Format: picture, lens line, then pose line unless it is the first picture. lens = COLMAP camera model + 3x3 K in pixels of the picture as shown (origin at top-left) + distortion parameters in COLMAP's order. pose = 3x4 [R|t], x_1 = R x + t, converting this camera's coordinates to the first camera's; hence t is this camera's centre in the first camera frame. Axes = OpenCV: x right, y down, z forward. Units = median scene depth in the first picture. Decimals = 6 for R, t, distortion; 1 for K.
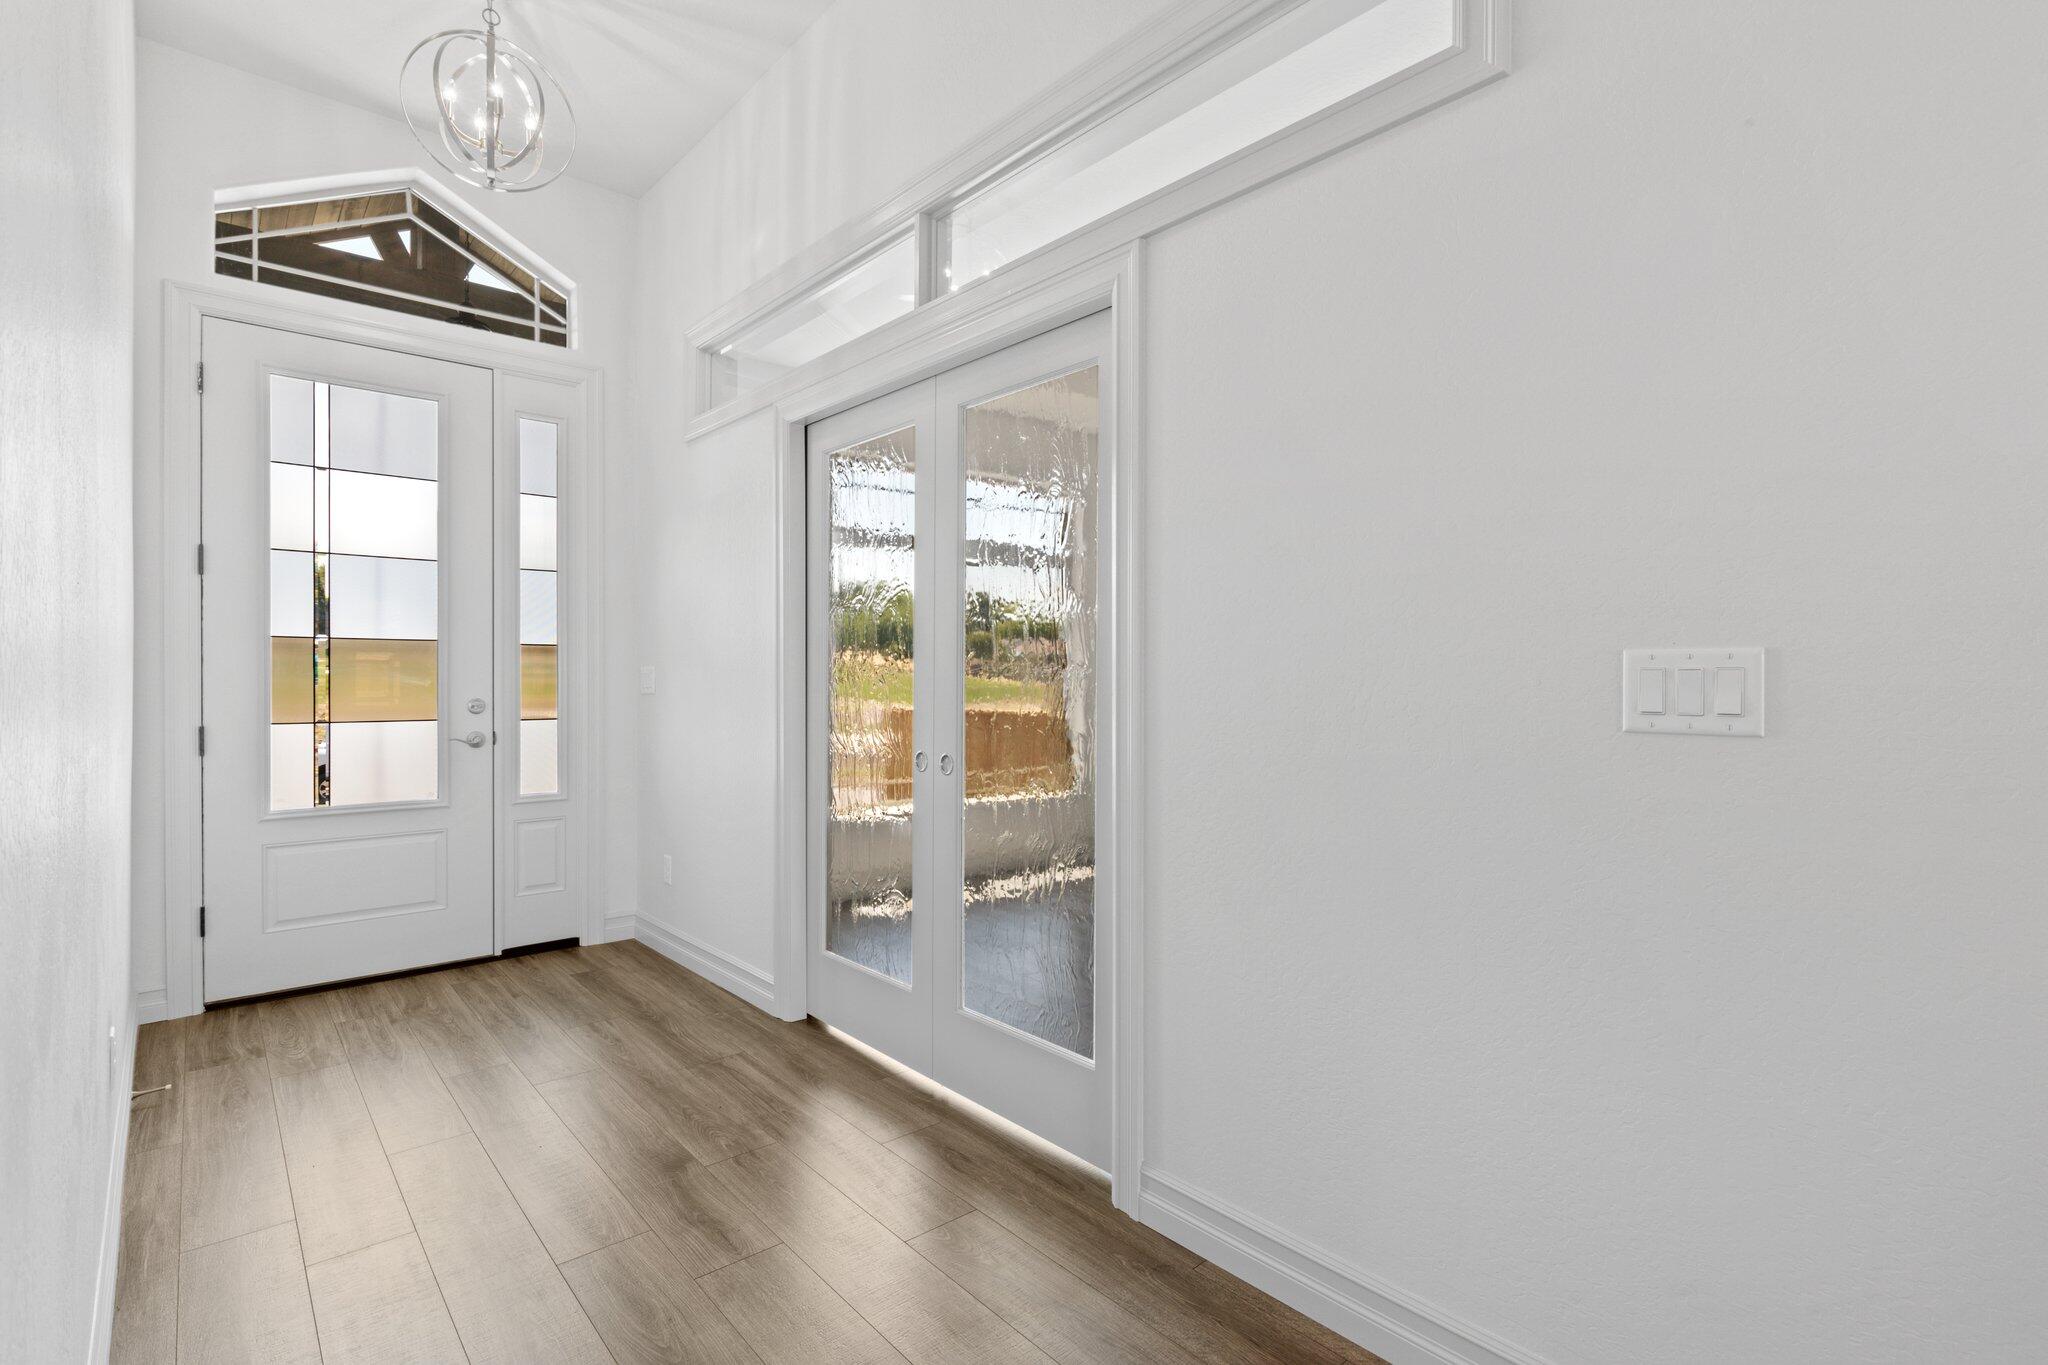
lens RADIAL K [[962.8, 0, 1035.5], [0, 962.8, 681.6], [0, 0, 1]] dist [0.001755, -0.001602]
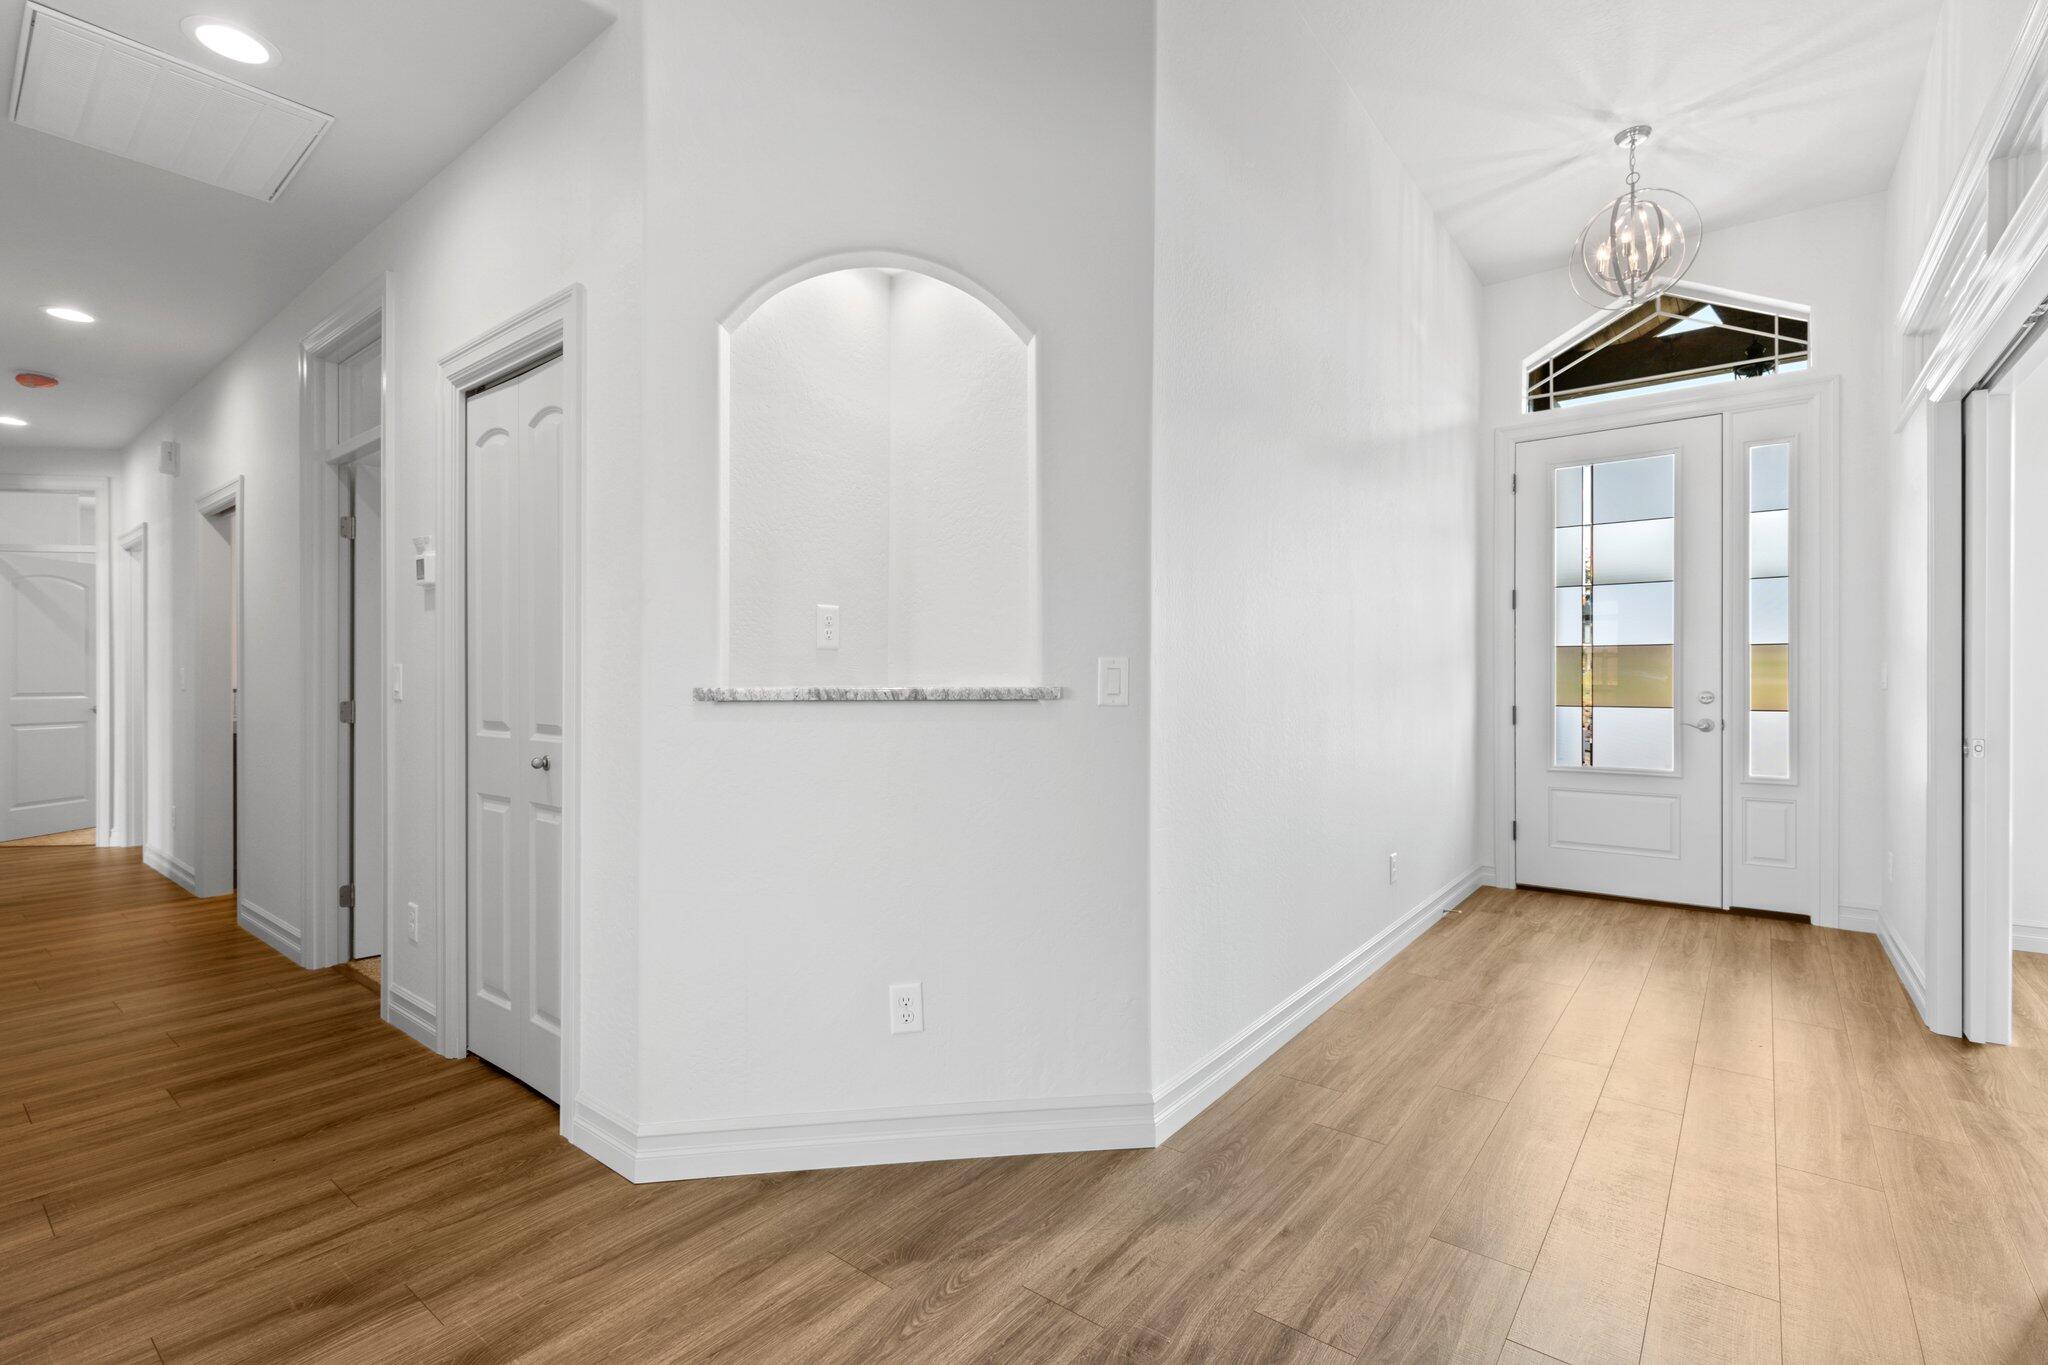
lens RADIAL K [[914.5, 0, 1048.6], [0, 914.5, 681.9], [0, 0, 1]] dist [0.008843, -0.003170]
pose [[0.197191, 0.001824, -0.980363, 0.419877], [-0.001358, 0.999998, 0.001587, 0.005684], [0.980364, 0.001019, 0.197193, -0.035588]]
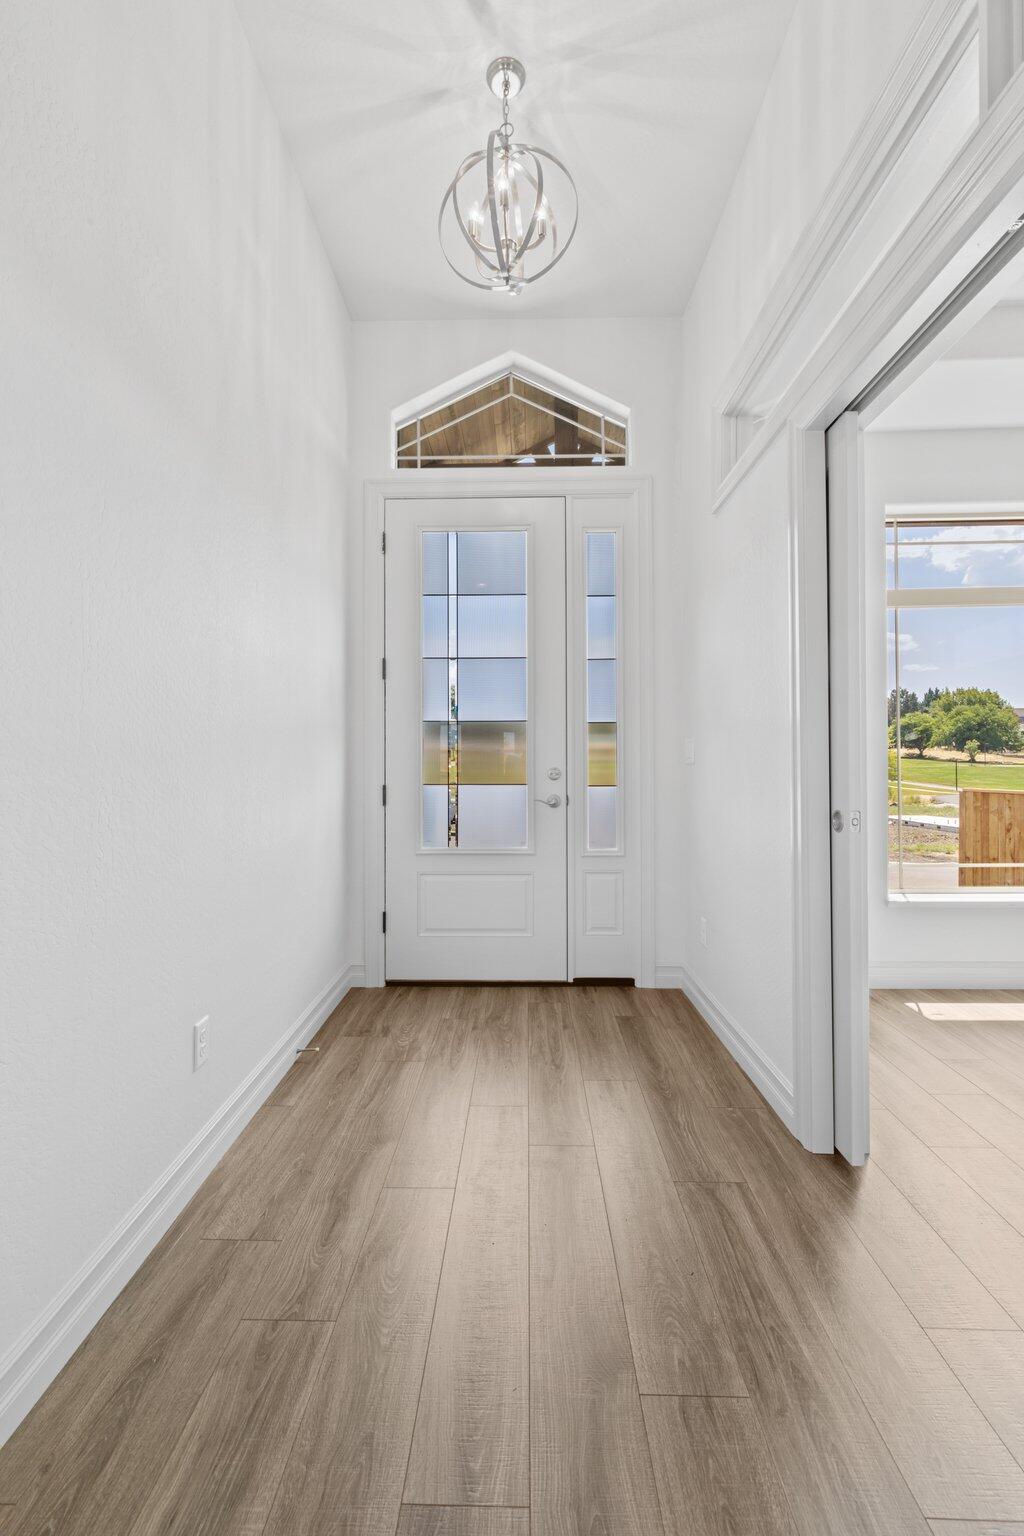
lens RADIAL K [[685.9, 0, 501.4], [0, 685.9, 761.0], [0, 0, 1]] dist [0.008843, -0.003170]
pose [[0.731671, -0.011617, -0.681559, -0.039900], [0.001748, 0.999883, -0.015167, 0.024632], [0.681656, 0.009906, 0.731606, 0.349132]]
